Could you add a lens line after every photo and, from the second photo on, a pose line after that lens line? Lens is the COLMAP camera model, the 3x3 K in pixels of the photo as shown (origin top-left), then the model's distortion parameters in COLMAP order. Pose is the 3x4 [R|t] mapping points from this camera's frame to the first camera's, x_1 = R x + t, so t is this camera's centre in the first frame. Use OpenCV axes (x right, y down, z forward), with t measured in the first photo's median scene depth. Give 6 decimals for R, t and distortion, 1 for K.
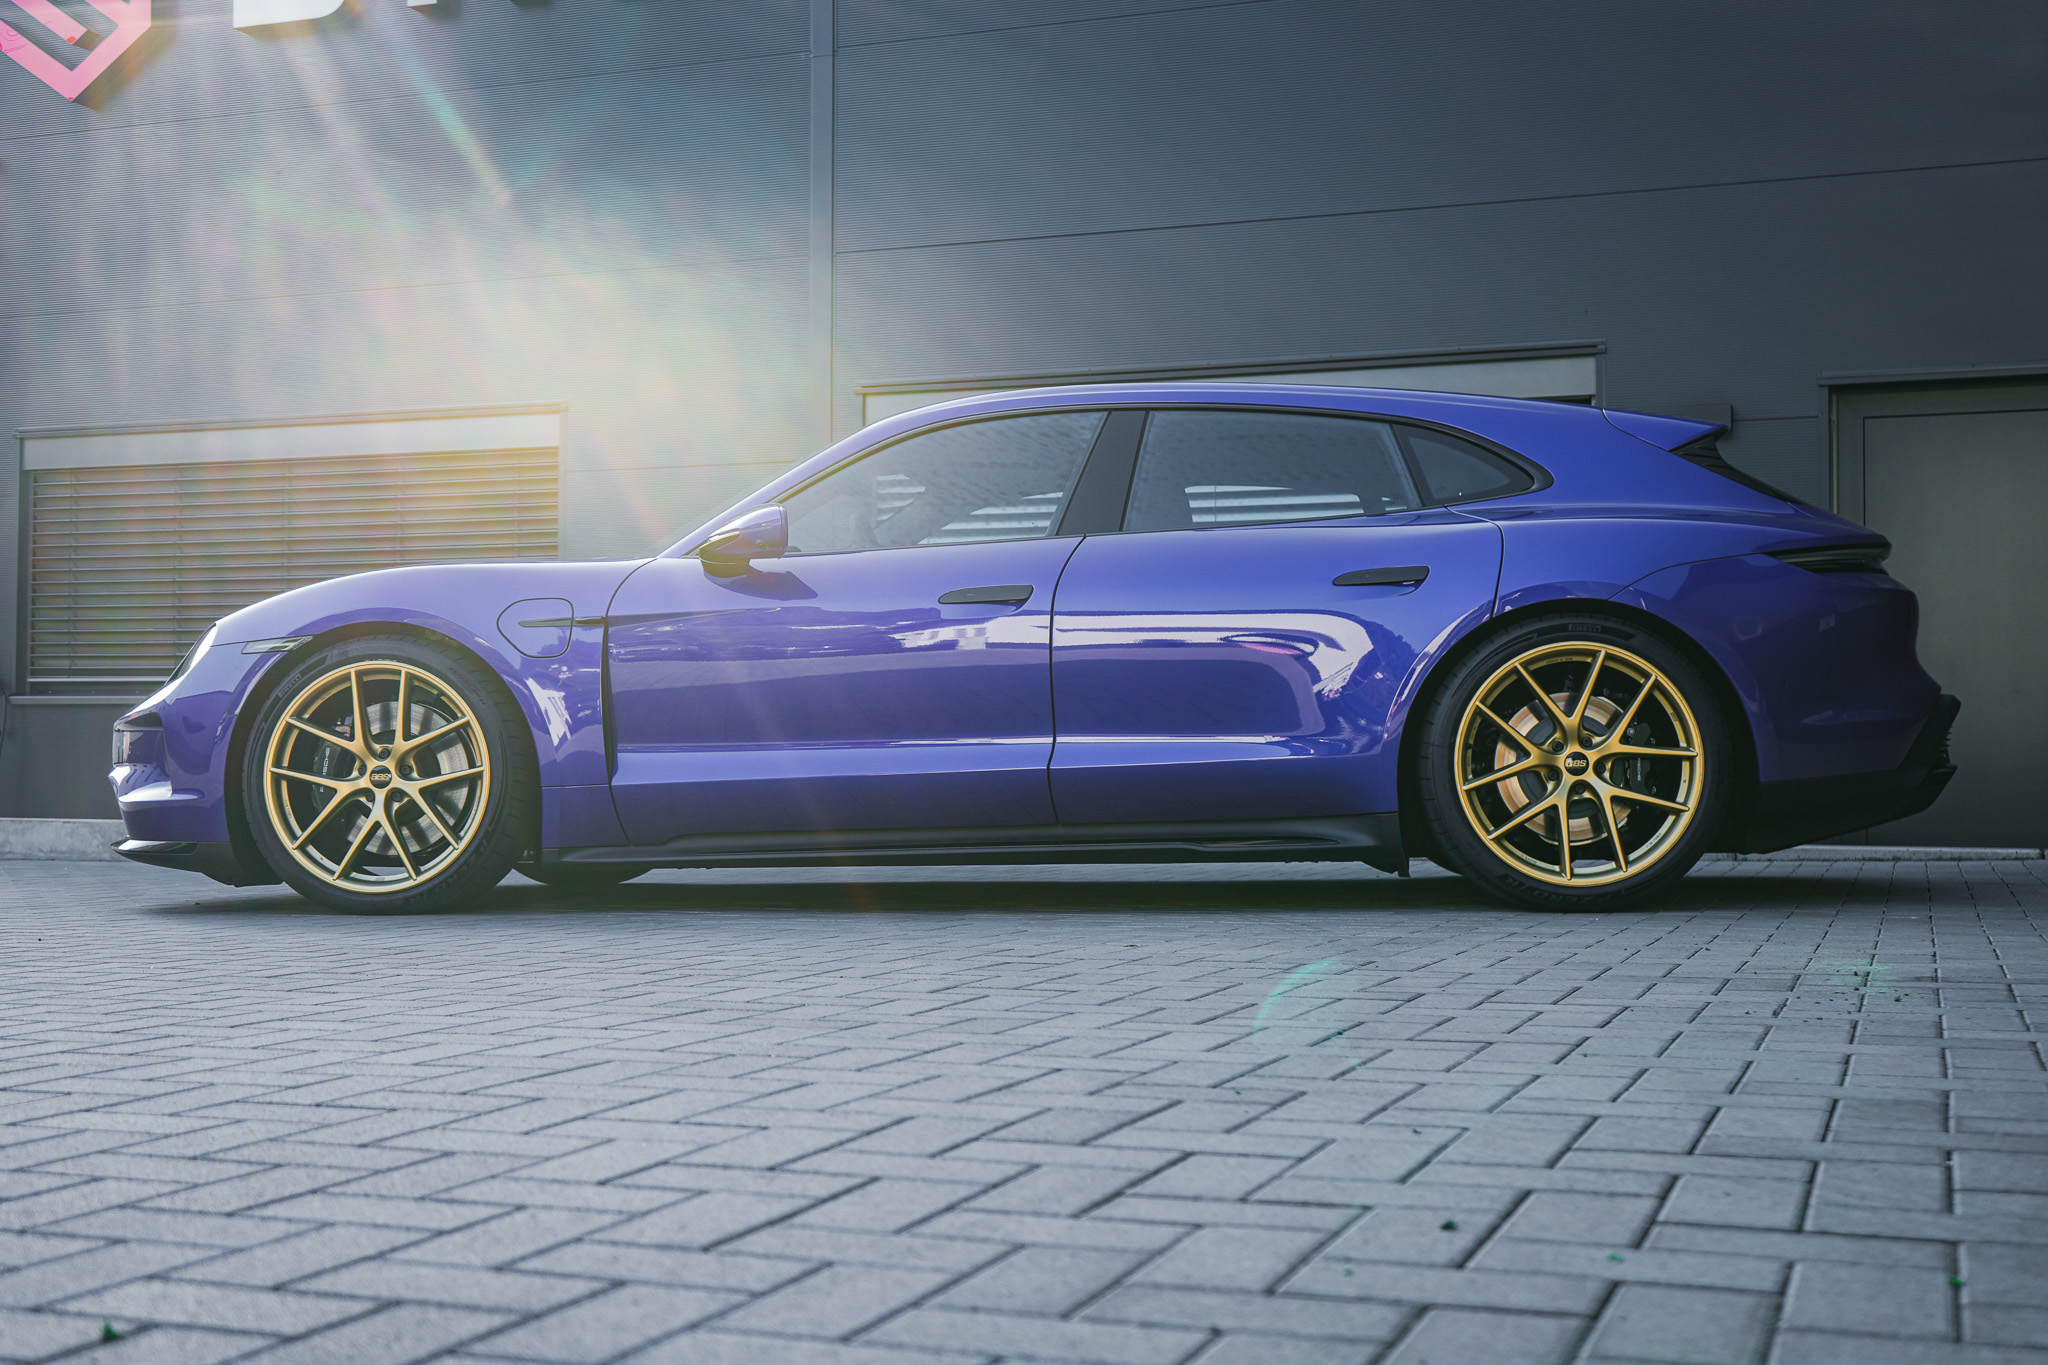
lens RADIAL K [[2385.0, 0, 1012.5], [0, 2385.0, 687.2], [0, 0, 1]] dist [0.006366, 0.000000]
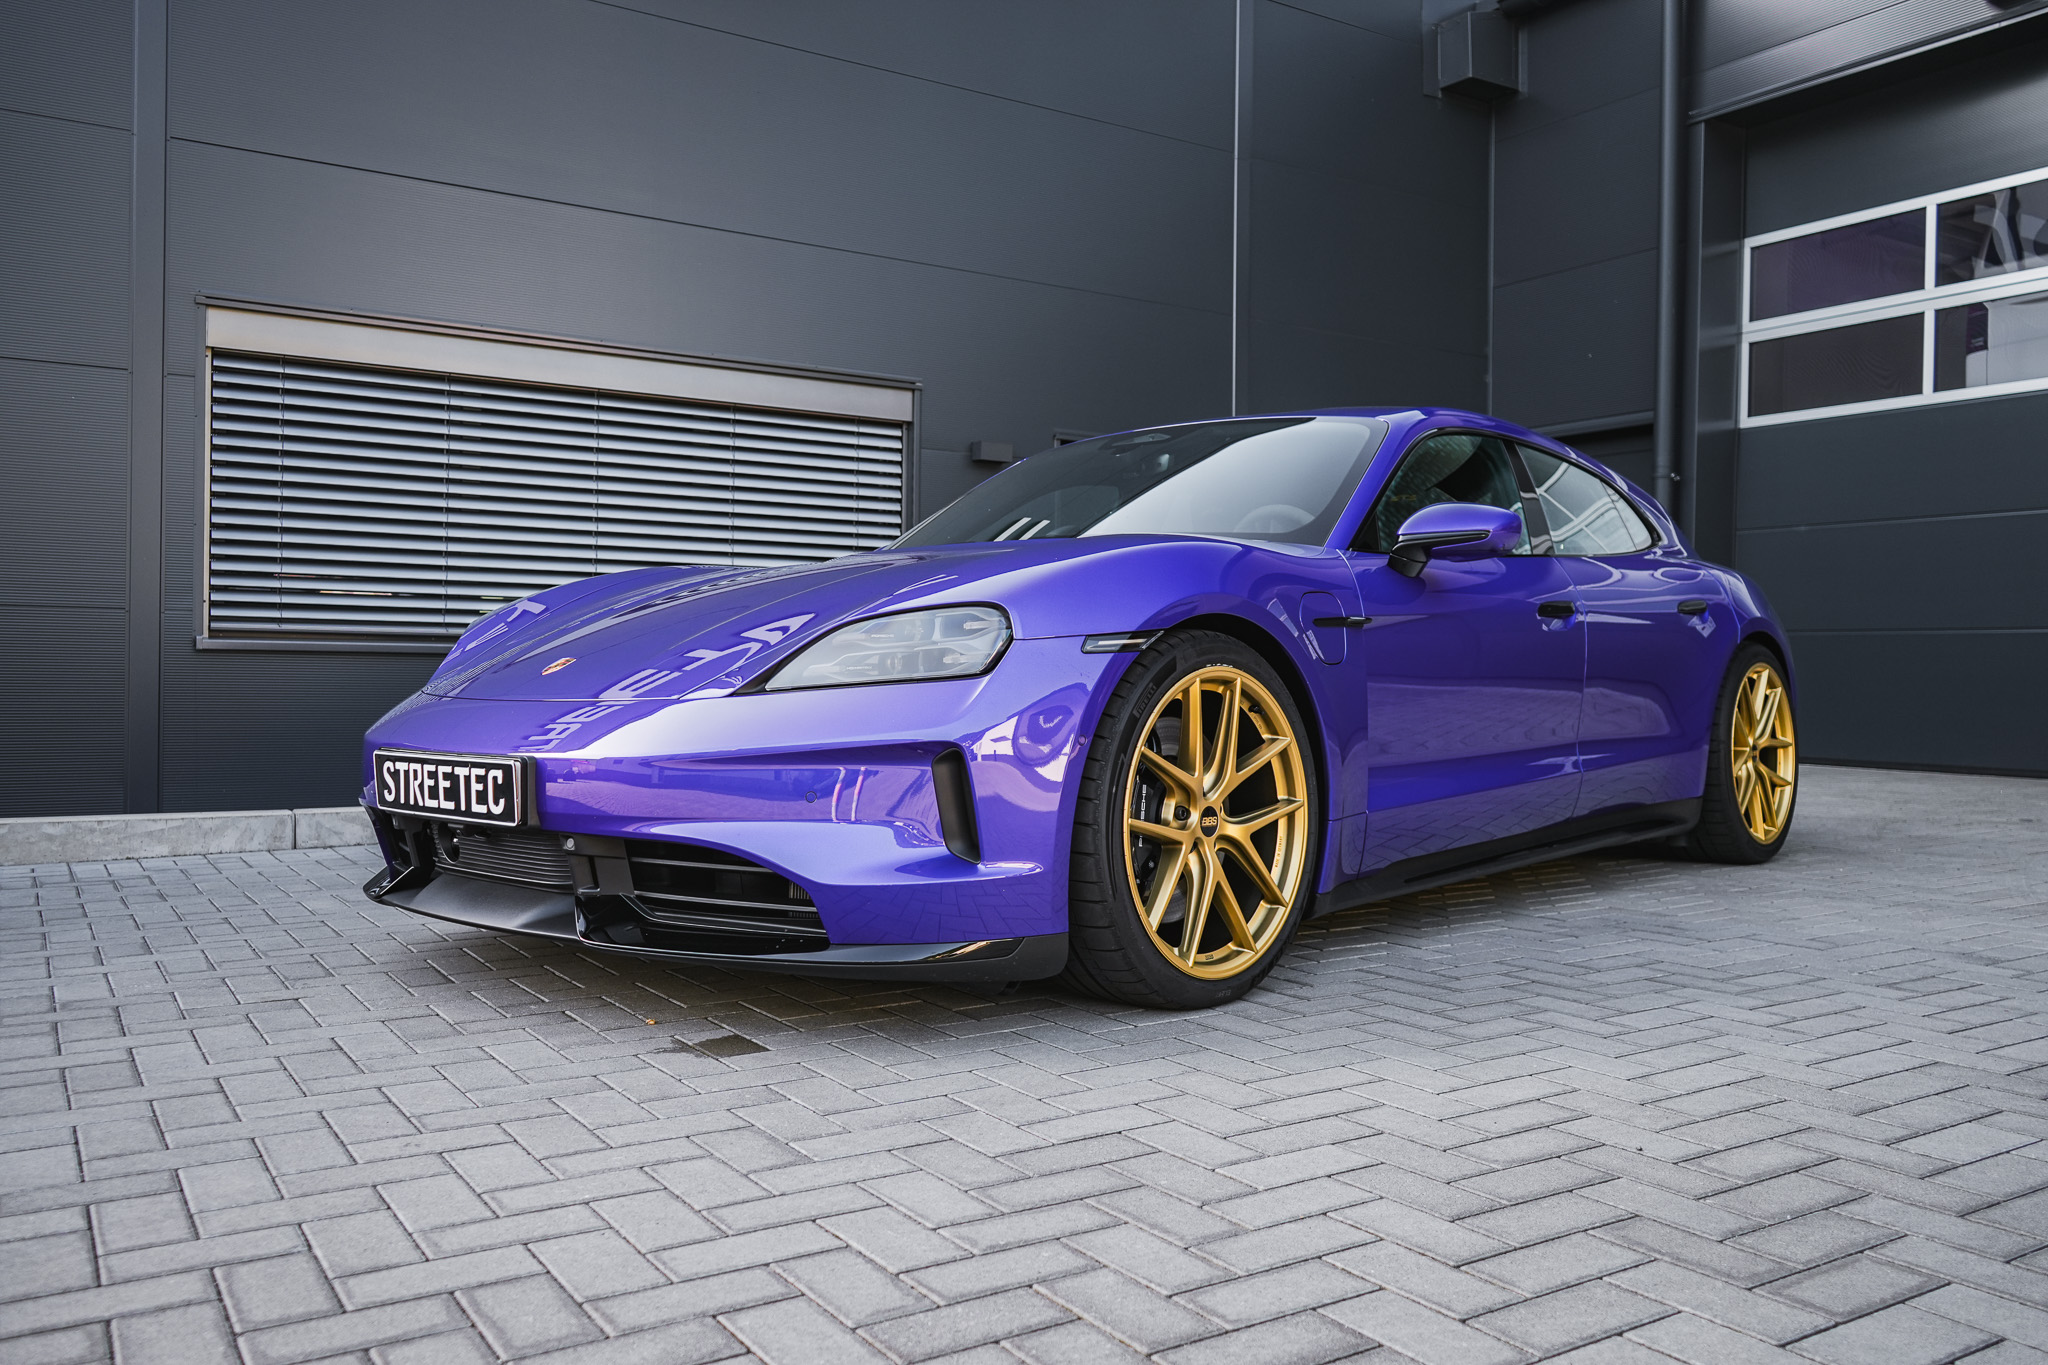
lens RADIAL K [[1630.5, 0, 1027.7], [0, 1630.5, 685.3], [0, 0, 1]] dist [-0.016847, 0.019478]
pose [[0.597366, -0.002522, 0.801965, -0.740203], [-0.034505, 0.998988, 0.028843, -0.018425], [-0.801226, -0.044902, 0.596675, 0.779376]]
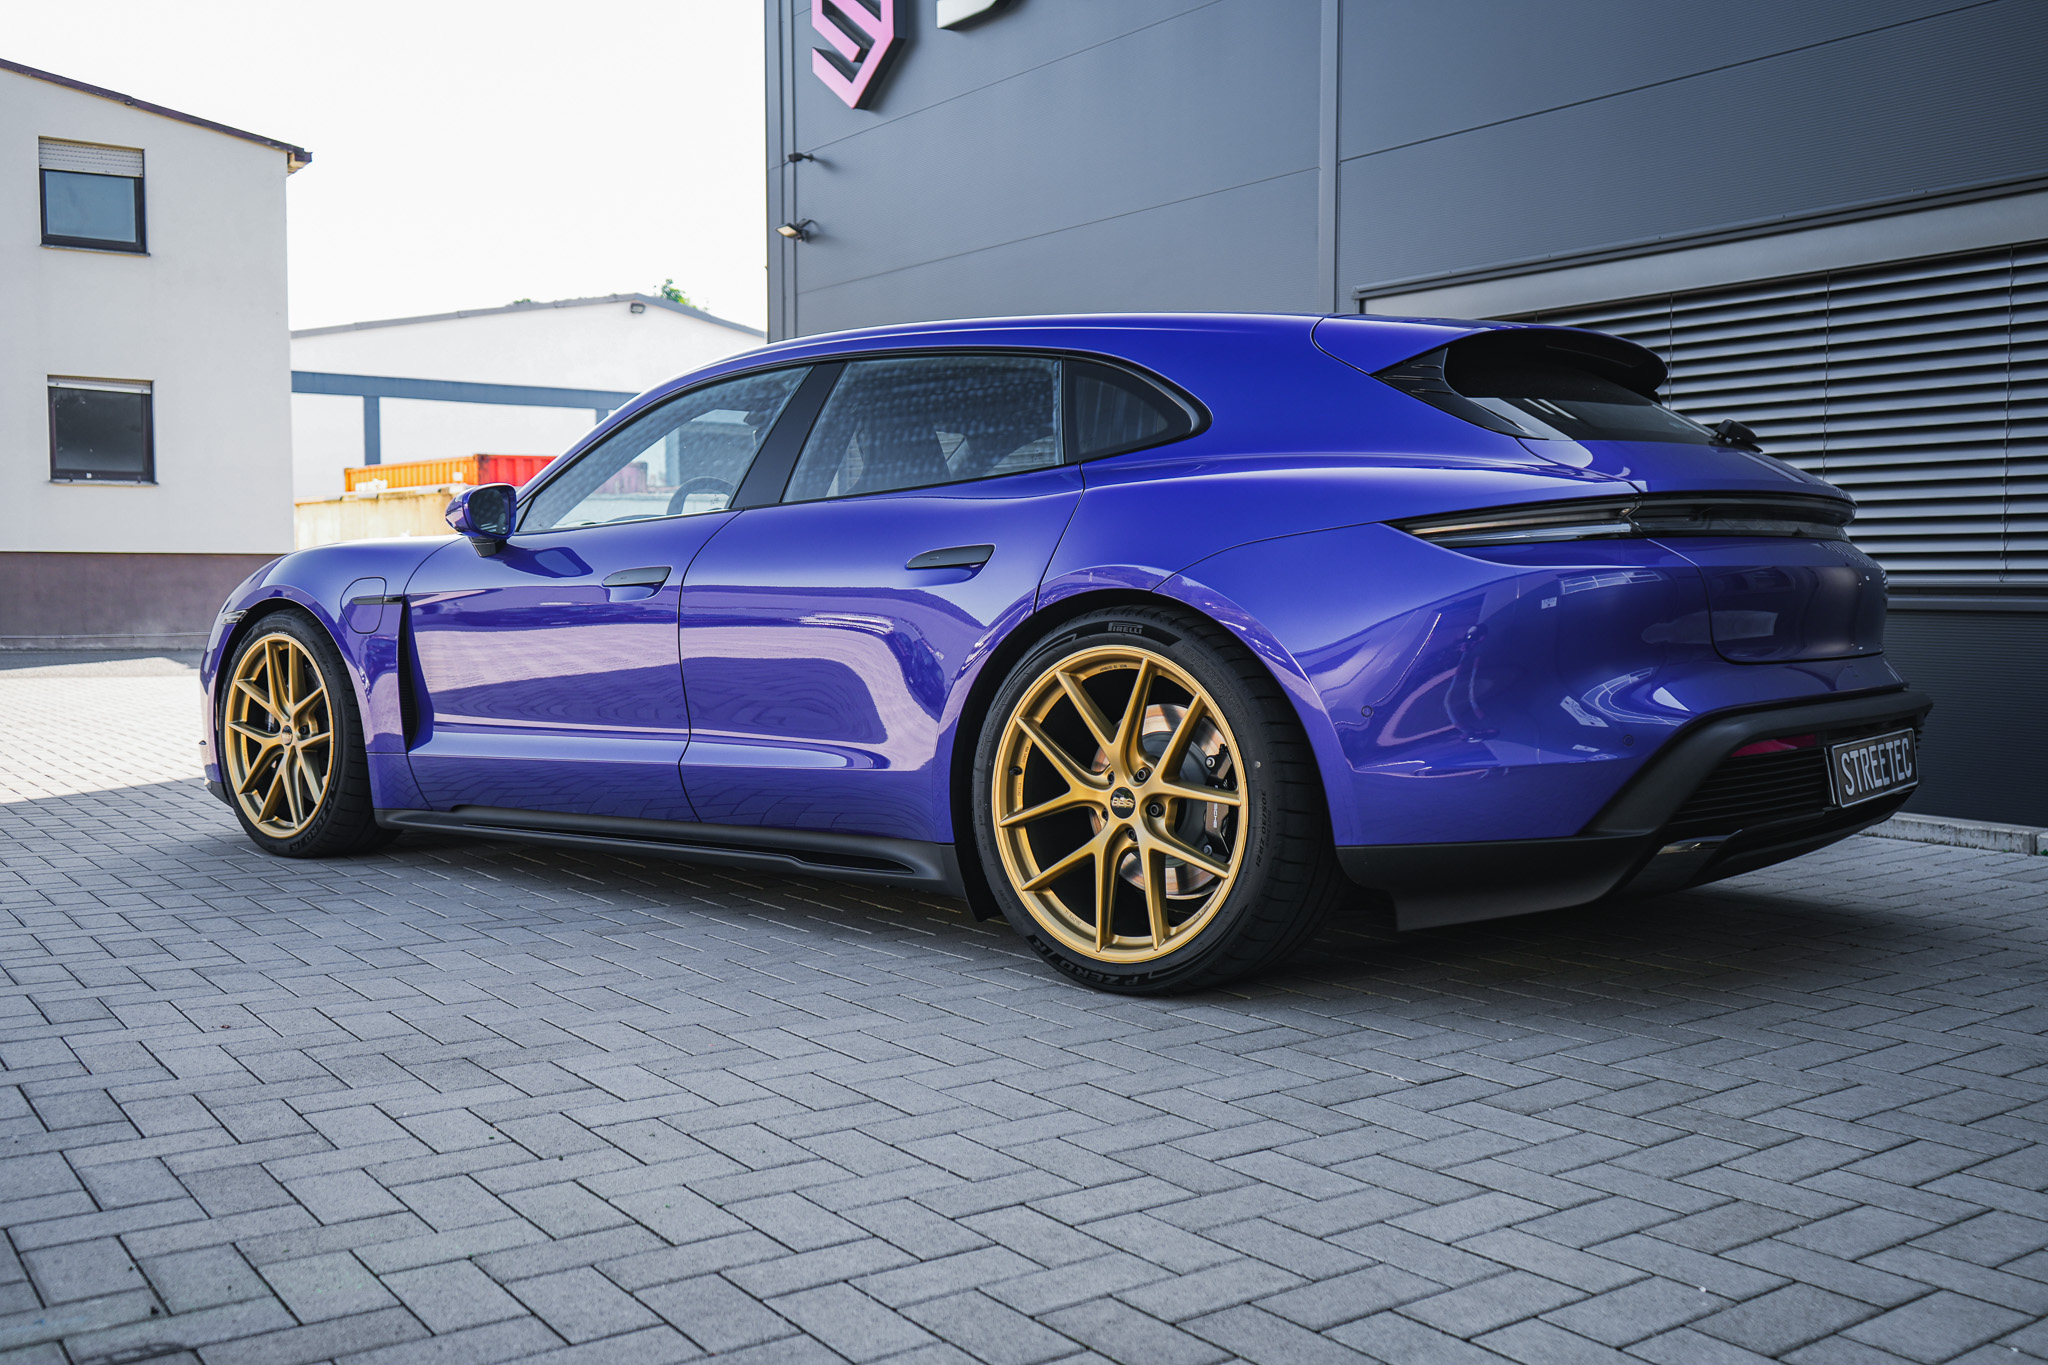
lens RADIAL K [[1902.1, 0, 999.0], [0, 1902.1, 675.1], [0, 0, 1]] dist [0.005650, 0.000000]
pose [[0.825478, 0.028231, -0.563727, 0.546988], [0.017726, 0.996959, 0.075884, -0.056135], [0.564155, -0.072633, 0.822468, 0.471947]]
